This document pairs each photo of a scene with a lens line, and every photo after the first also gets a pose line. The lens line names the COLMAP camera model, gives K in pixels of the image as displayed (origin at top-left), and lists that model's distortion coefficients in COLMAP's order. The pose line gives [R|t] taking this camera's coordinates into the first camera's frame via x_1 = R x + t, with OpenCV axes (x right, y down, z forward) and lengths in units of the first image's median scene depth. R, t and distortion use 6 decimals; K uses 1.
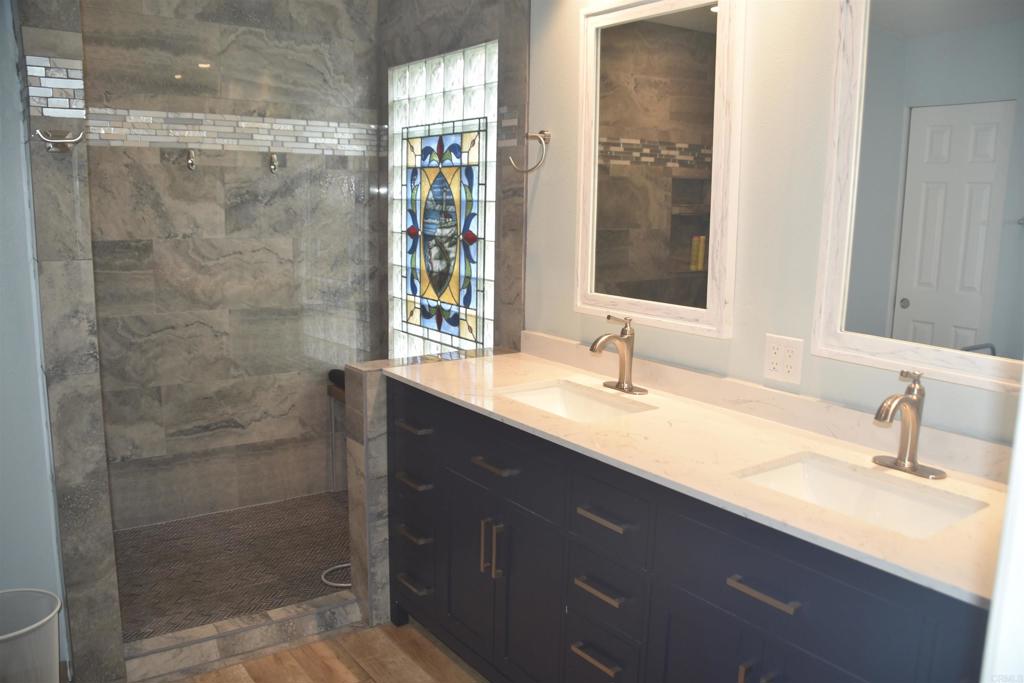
lens RADIAL K [[830.5, 0, 514.1], [0, 830.5, 341.5], [0, 0, 1]] dist [-0.172714, 0.127387]
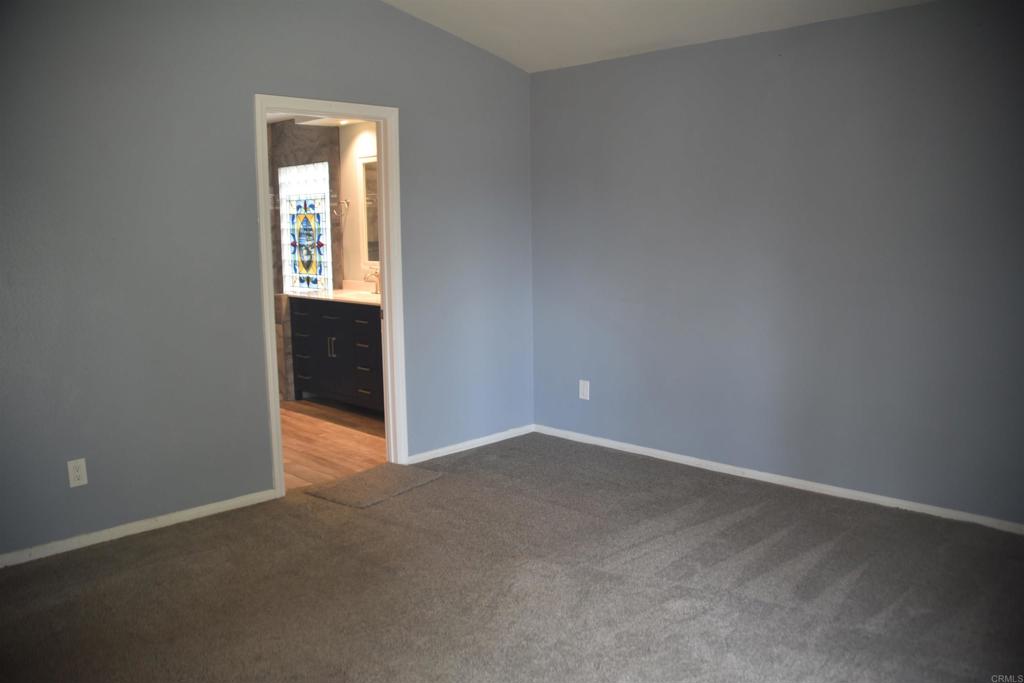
lens RADIAL K [[830.5, 0, 511.1], [0, 830.5, 342.0], [0, 0, 1]] dist [-0.172714, 0.127387]
pose [[0.985328, -0.056378, 0.161089, 0.084155], [0.060098, 0.998024, -0.018313, 0.212150], [-0.159738, 0.027725, 0.986770, -1.290655]]
